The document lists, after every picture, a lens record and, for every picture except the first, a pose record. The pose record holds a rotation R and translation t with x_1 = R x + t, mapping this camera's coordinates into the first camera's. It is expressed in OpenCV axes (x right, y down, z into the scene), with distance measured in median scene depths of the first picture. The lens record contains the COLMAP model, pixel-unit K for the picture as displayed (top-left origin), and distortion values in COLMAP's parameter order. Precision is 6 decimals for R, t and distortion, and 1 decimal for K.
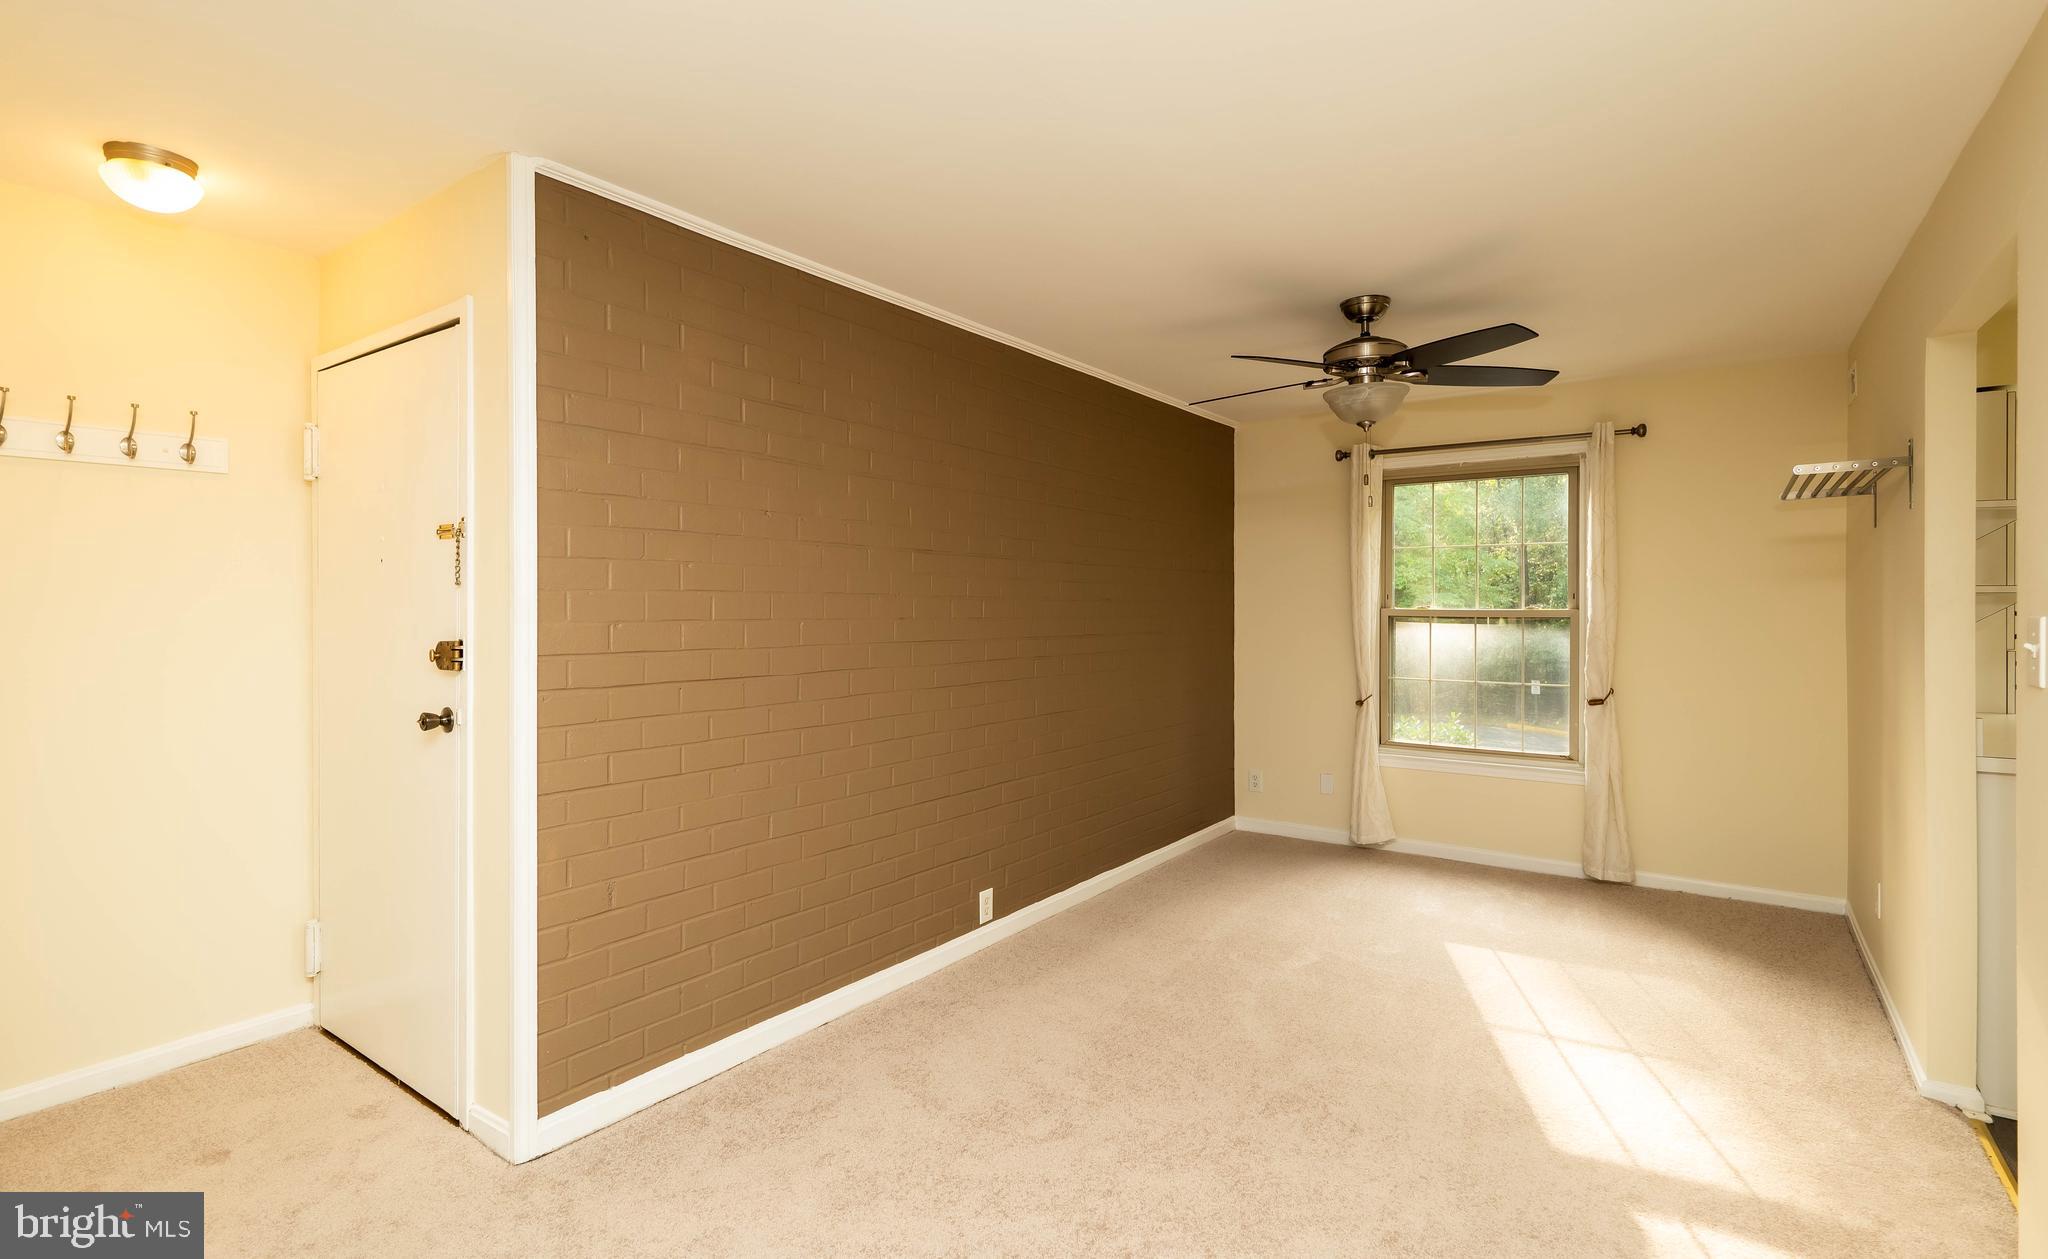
lens RADIAL K [[957.6, 0, 1030.4], [0, 957.6, 605.3], [0, 0, 1]] dist [0.001907, -0.001279]
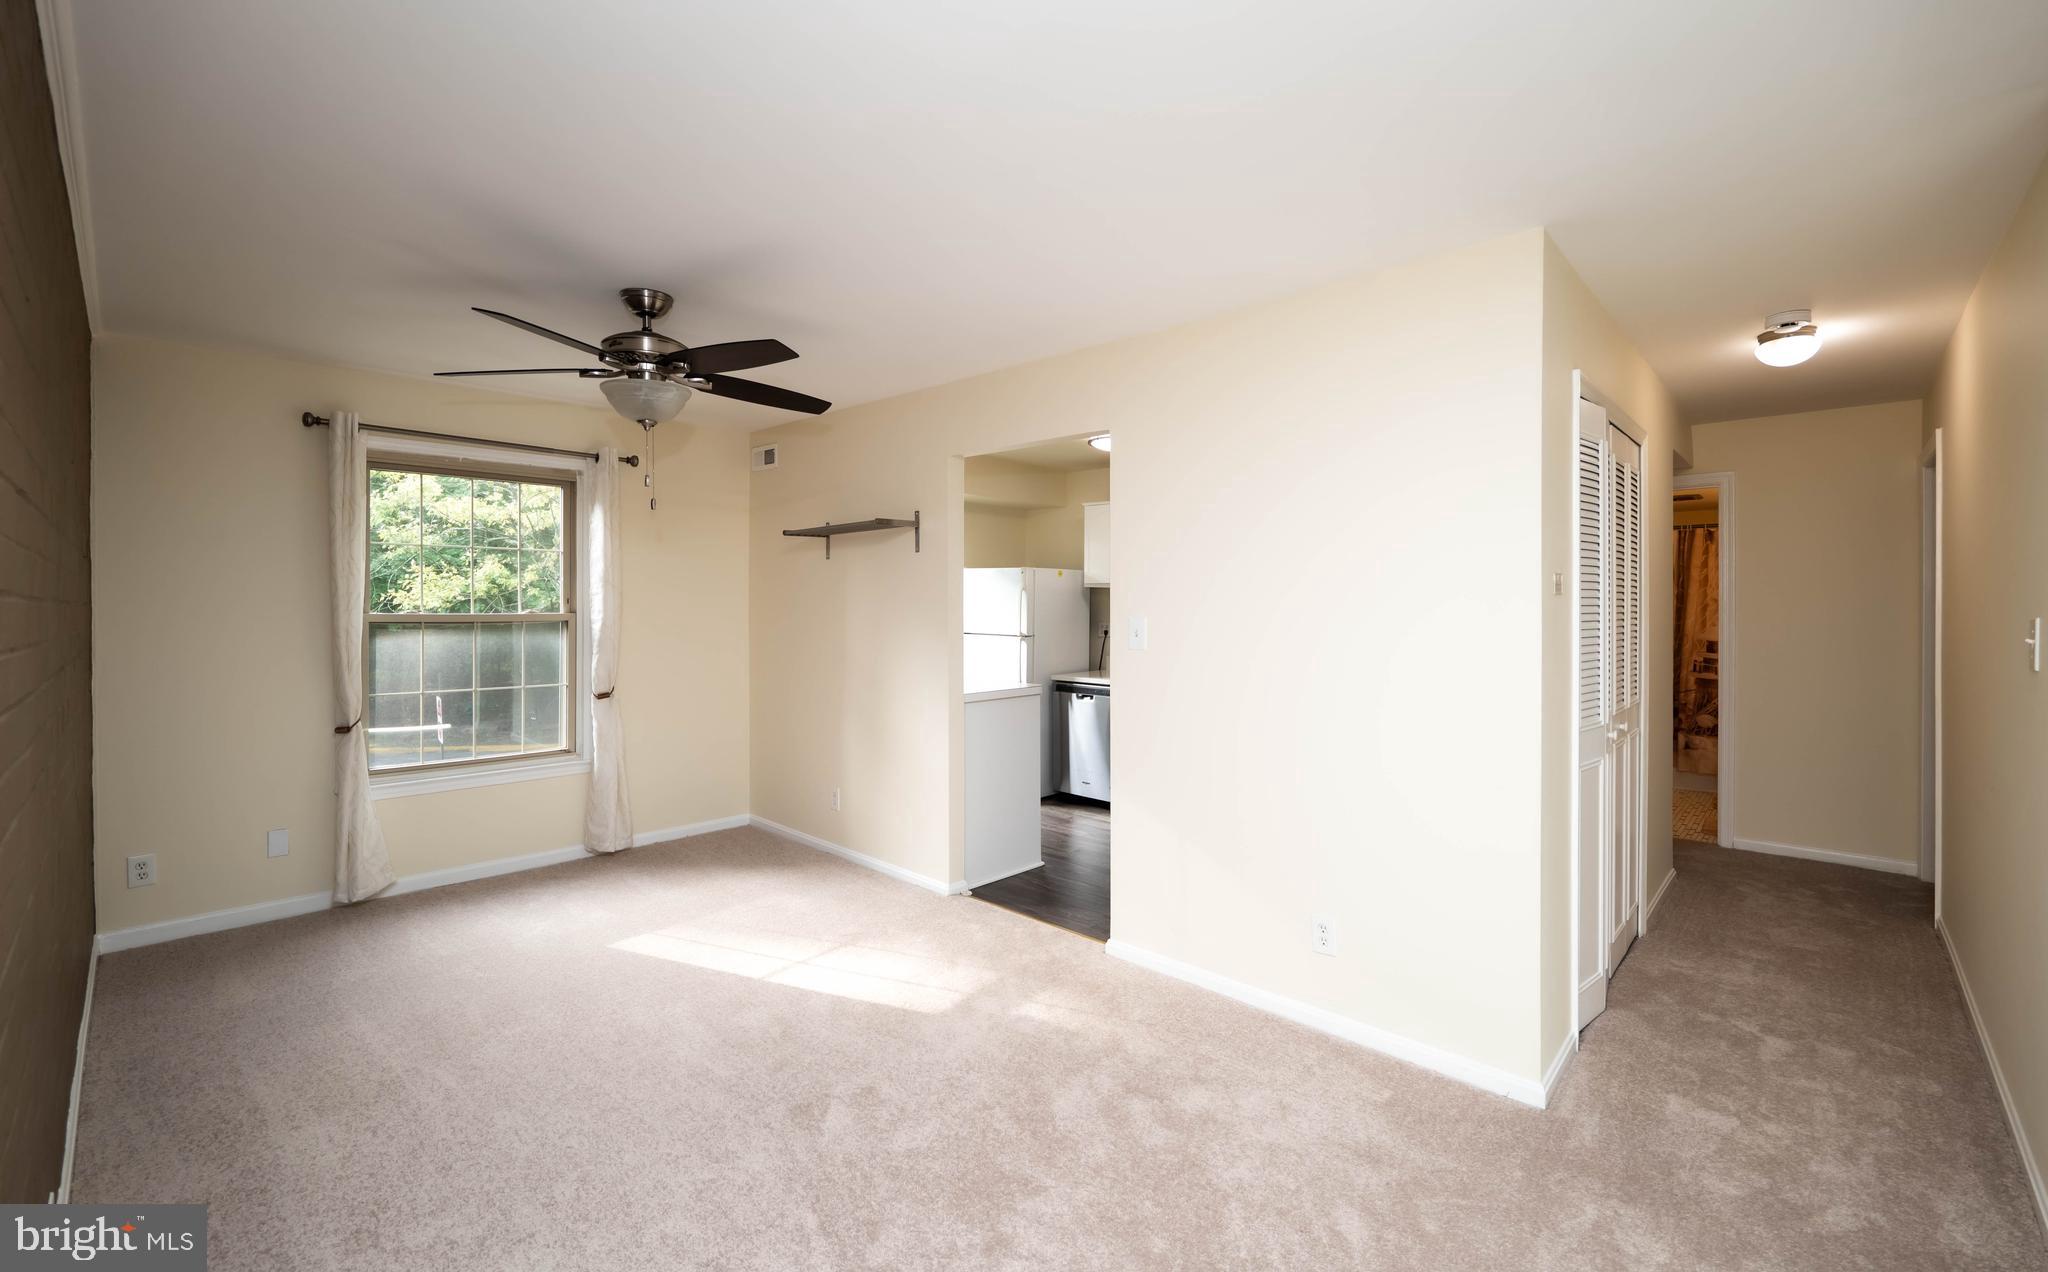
lens RADIAL K [[847.6, 0, 1022.4], [0, 847.6, 609.2], [0, 0, 1]] dist [-0.001725, -0.000036]
pose [[0.152500, -0.003092, 0.988299, -0.496944], [-0.001075, 0.999994, 0.003295, -0.006488], [-0.988303, -0.001564, 0.152495, 0.571897]]
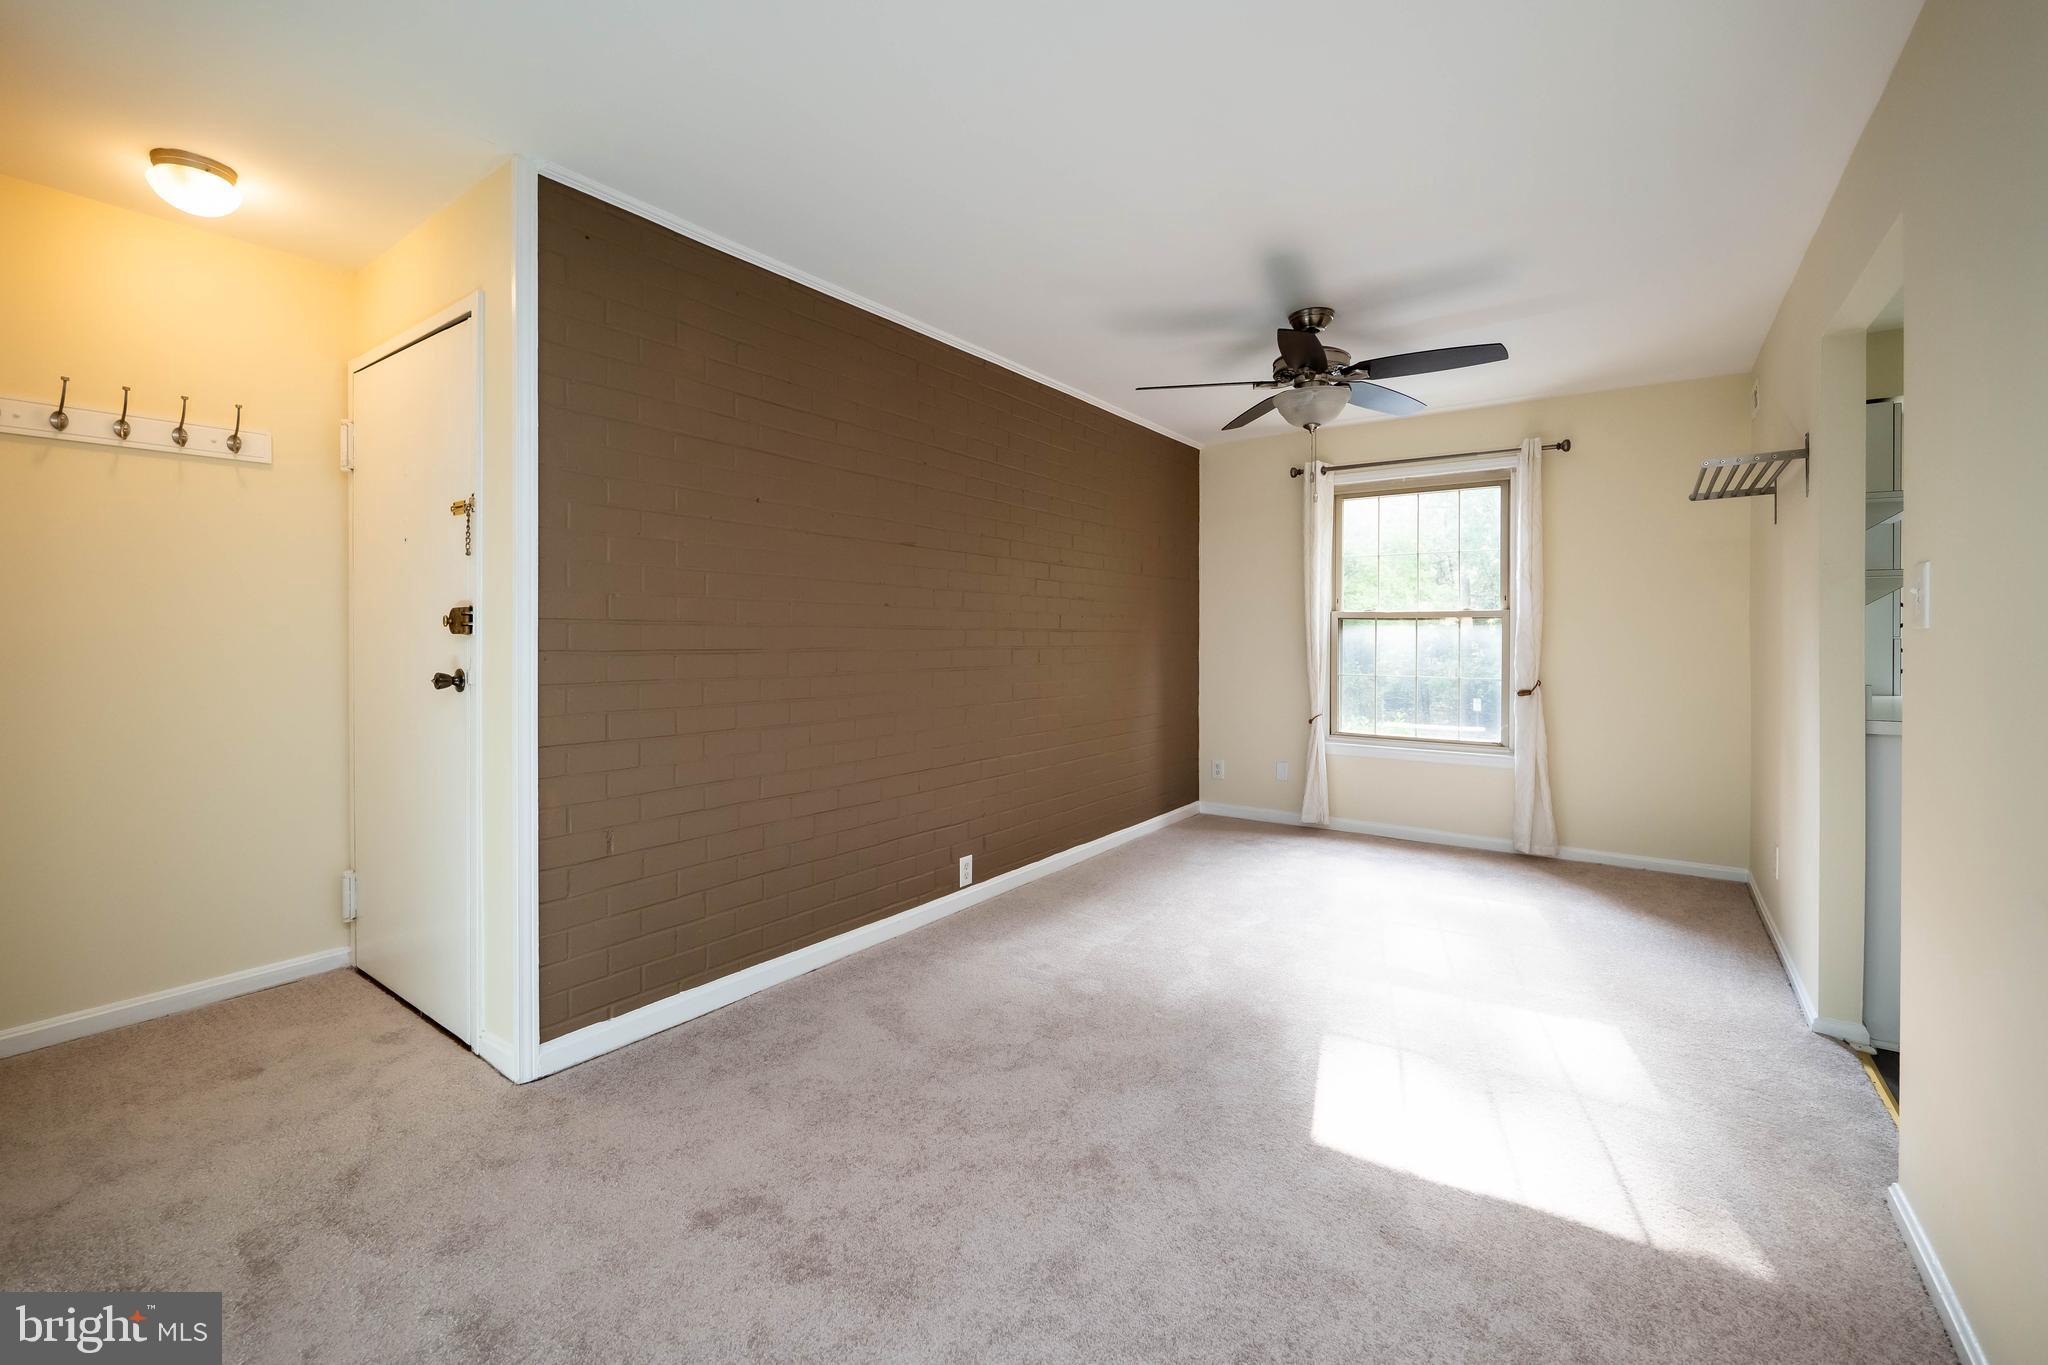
lens RADIAL K [[854.5, 0, 1022.7], [0, 854.5, 636.7], [0, 0, 1]] dist [-0.012650, 0.000394]
pose [[0.999980, 0.001553, -0.006086, 0.031403], [-0.001539, 0.999996, 0.002364, 0.055518], [0.006089, -0.002354, 0.999979, 0.031429]]
